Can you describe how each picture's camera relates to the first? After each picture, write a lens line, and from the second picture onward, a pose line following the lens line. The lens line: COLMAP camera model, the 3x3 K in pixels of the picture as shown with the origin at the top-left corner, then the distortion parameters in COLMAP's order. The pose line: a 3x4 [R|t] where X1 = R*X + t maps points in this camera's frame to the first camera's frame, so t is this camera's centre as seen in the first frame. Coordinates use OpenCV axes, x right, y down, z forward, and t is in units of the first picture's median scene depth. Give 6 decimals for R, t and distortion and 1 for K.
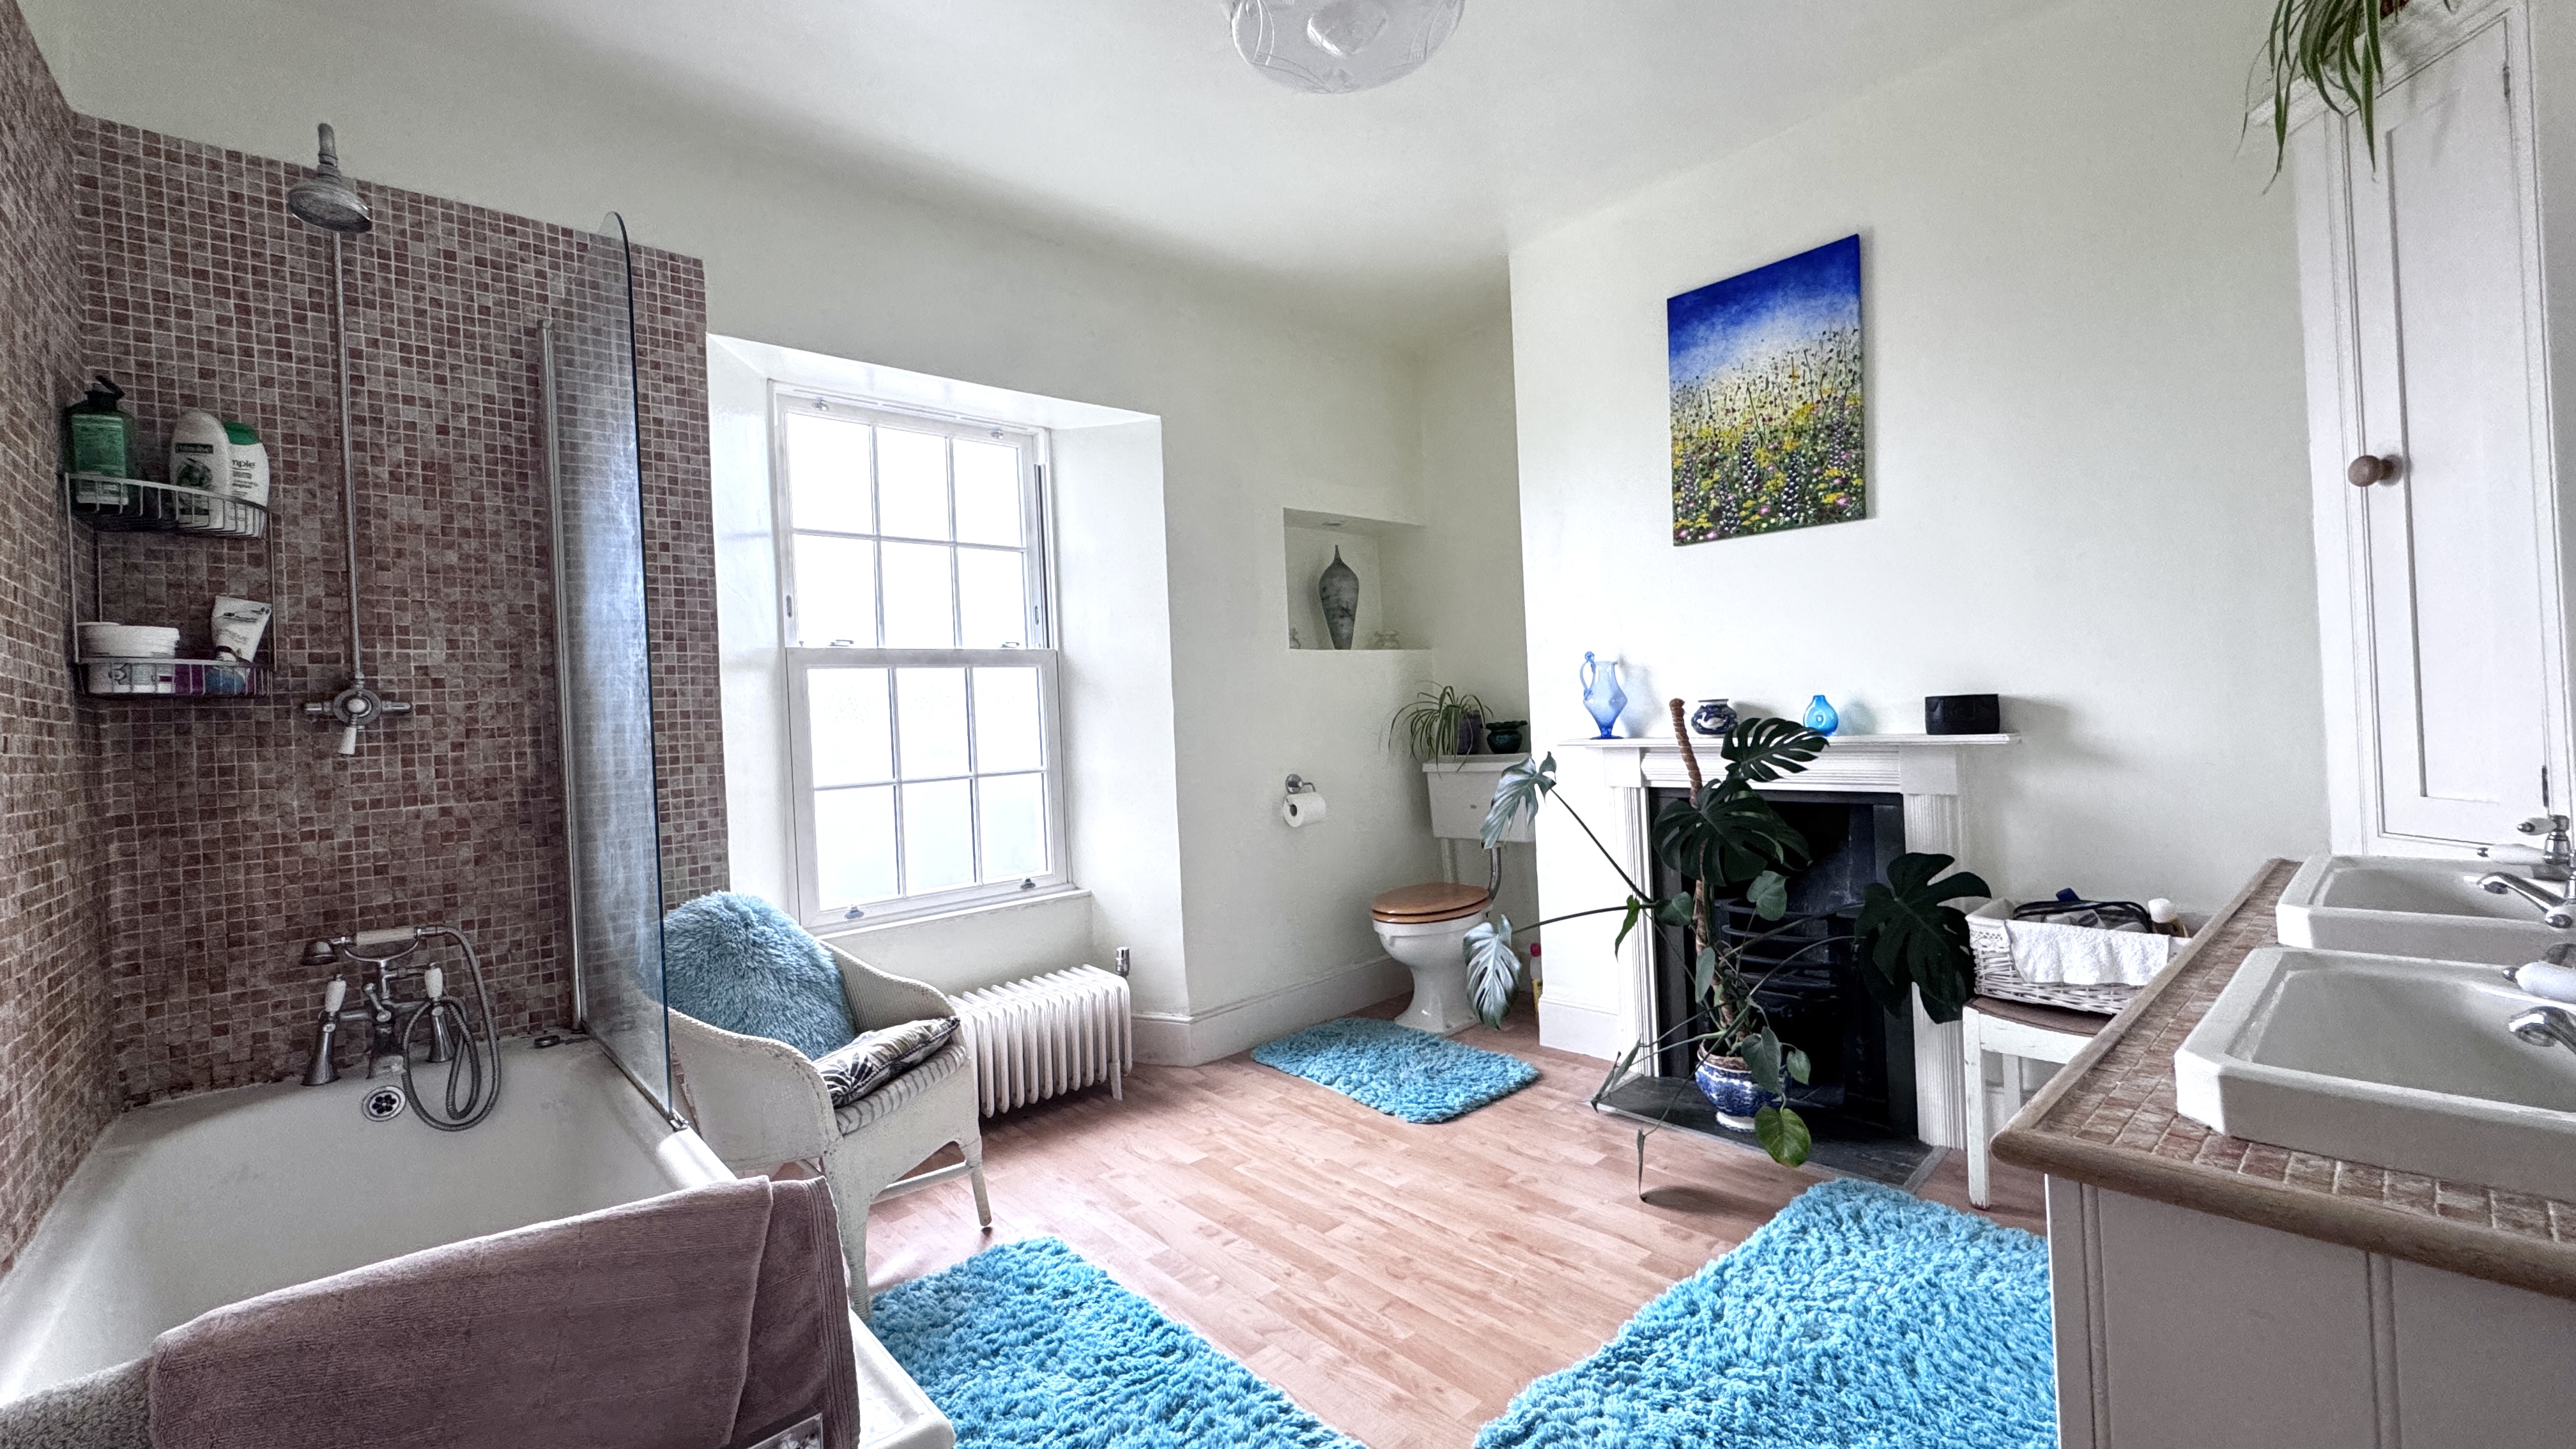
lens RADIAL K [[1028.9, 0, 1286.1], [0, 1028.9, 720.5], [0, 0, 1]] dist [-0.002358, 0.000132]
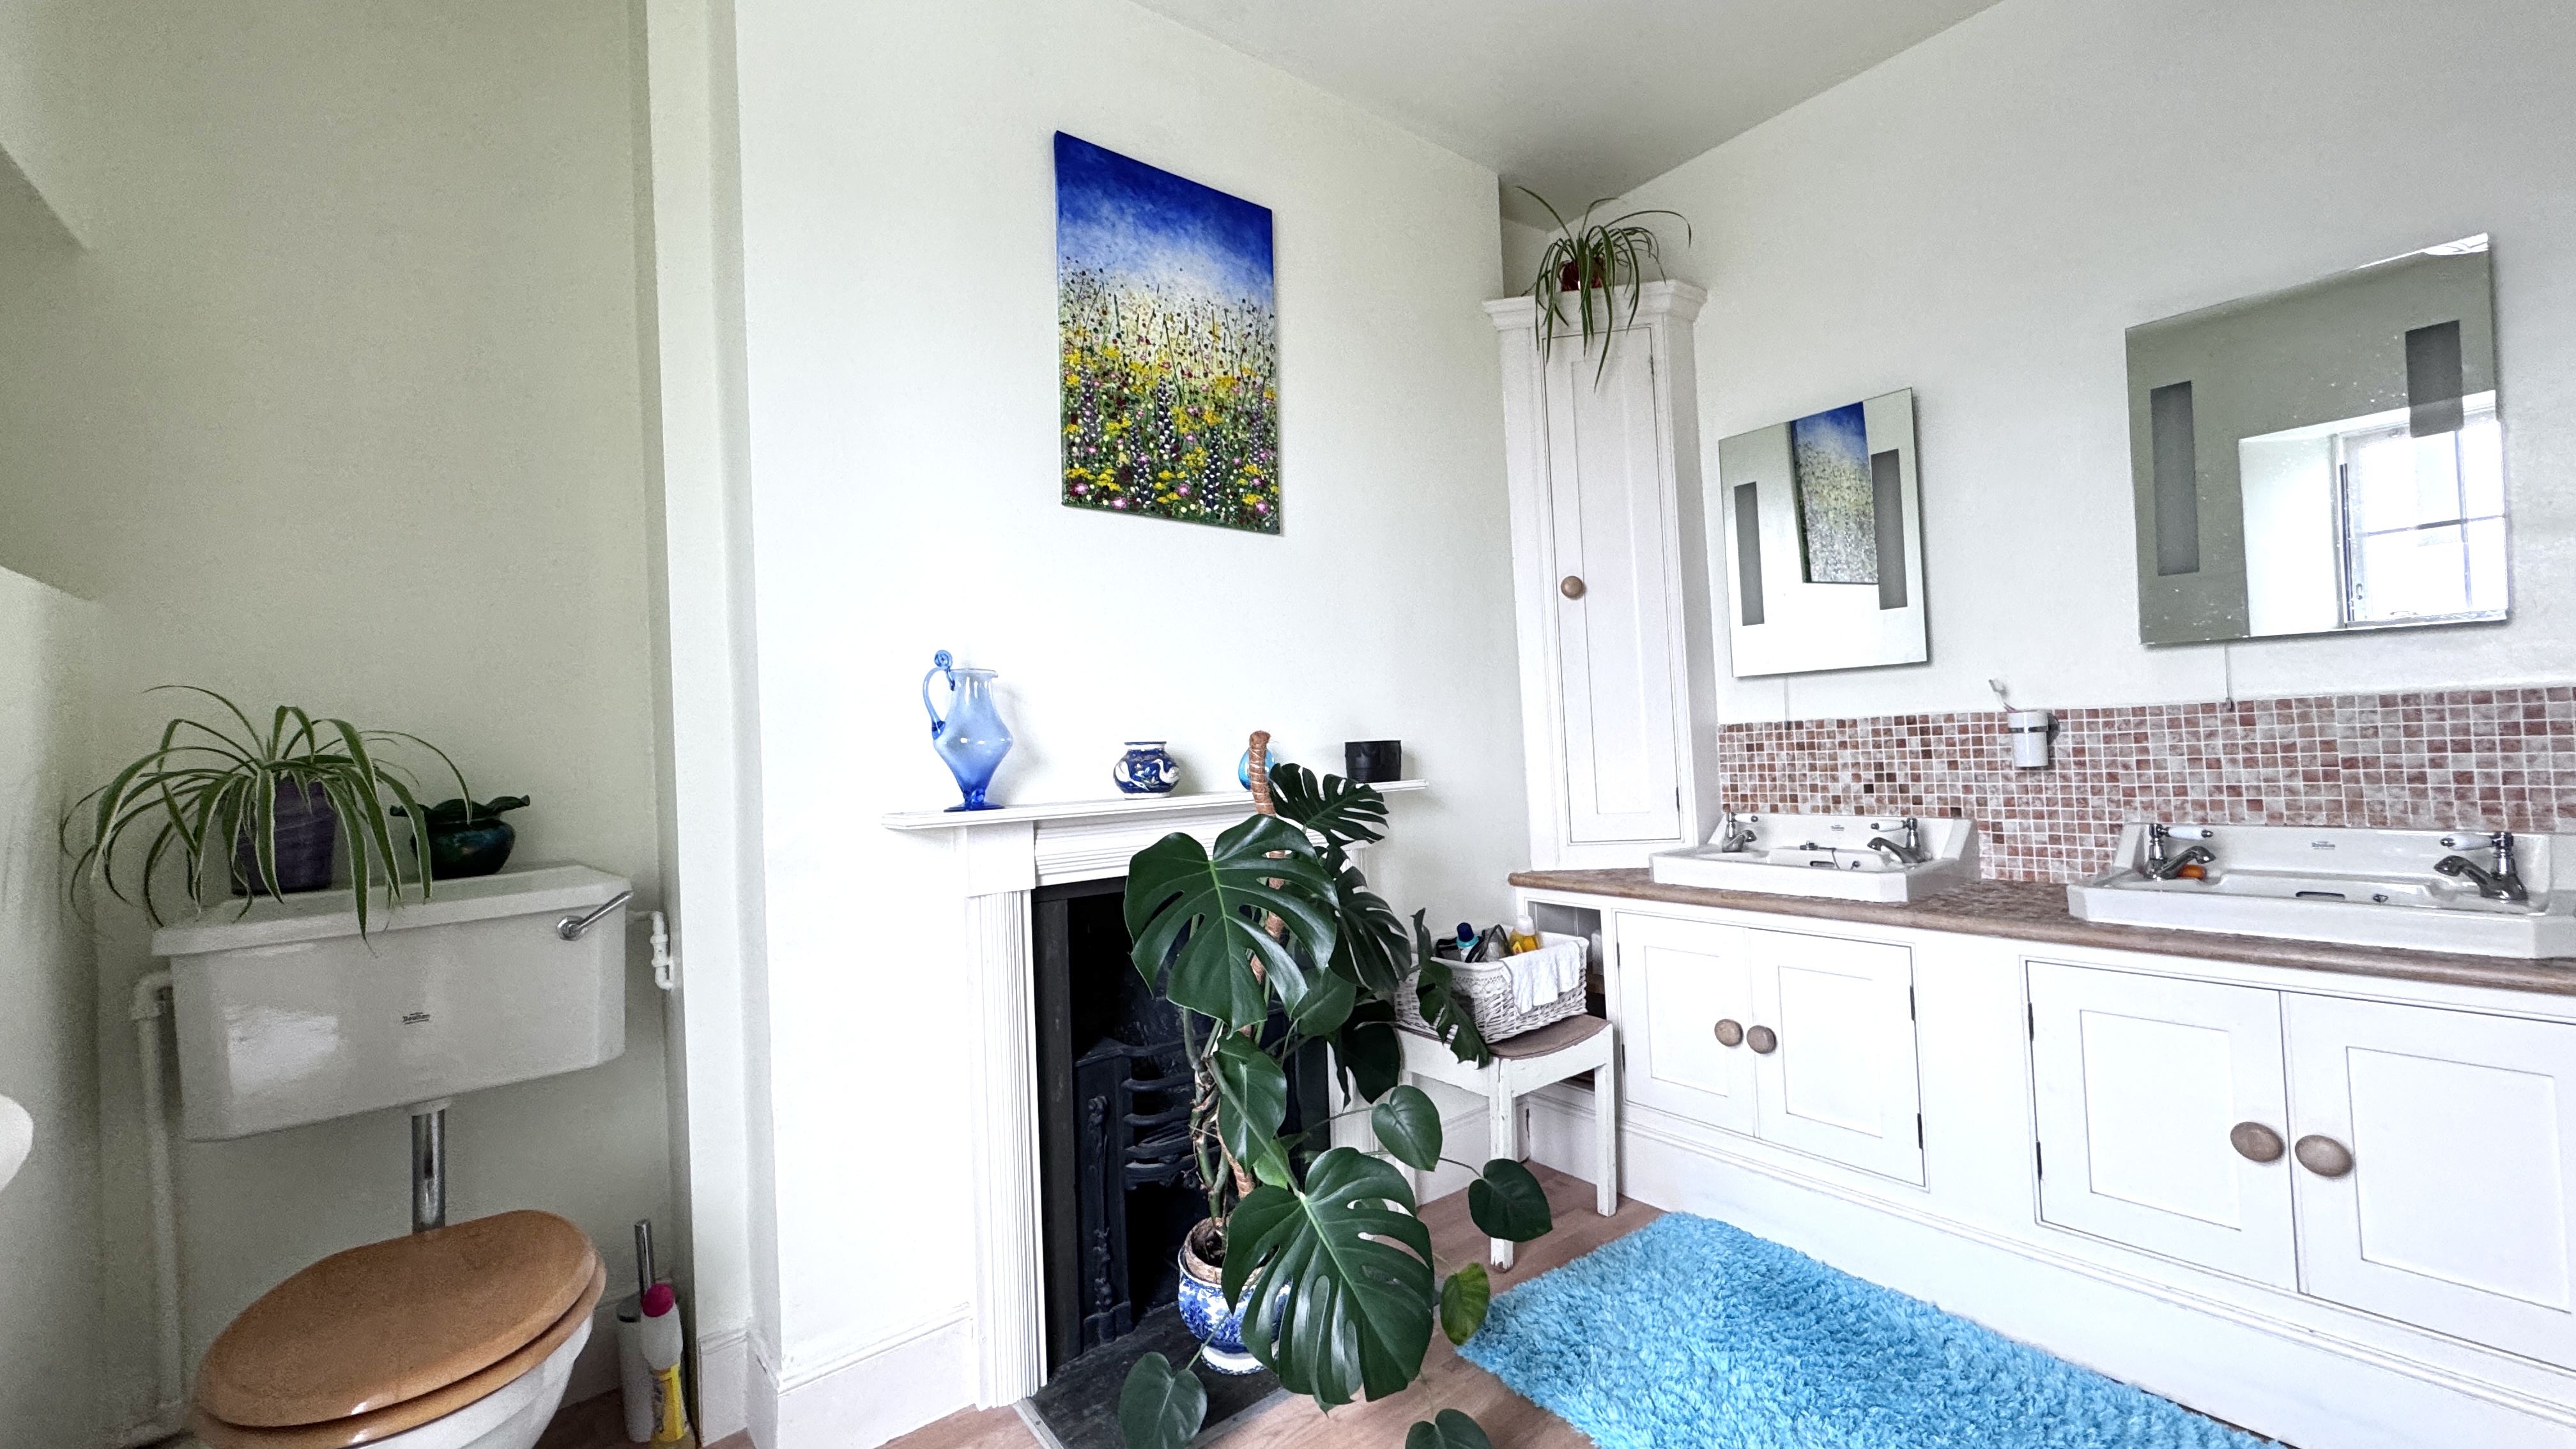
lens RADIAL K [[1028.9, 0, 1286.1], [0, 1028.9, 720.5], [0, 0, 1]] dist [-0.002358, 0.000132]
pose [[0.081626, 0.066812, 0.994421, -0.260912], [0.038585, 0.996791, -0.070138, 0.017400], [-0.995916, 0.044094, 0.078786, 0.879236]]
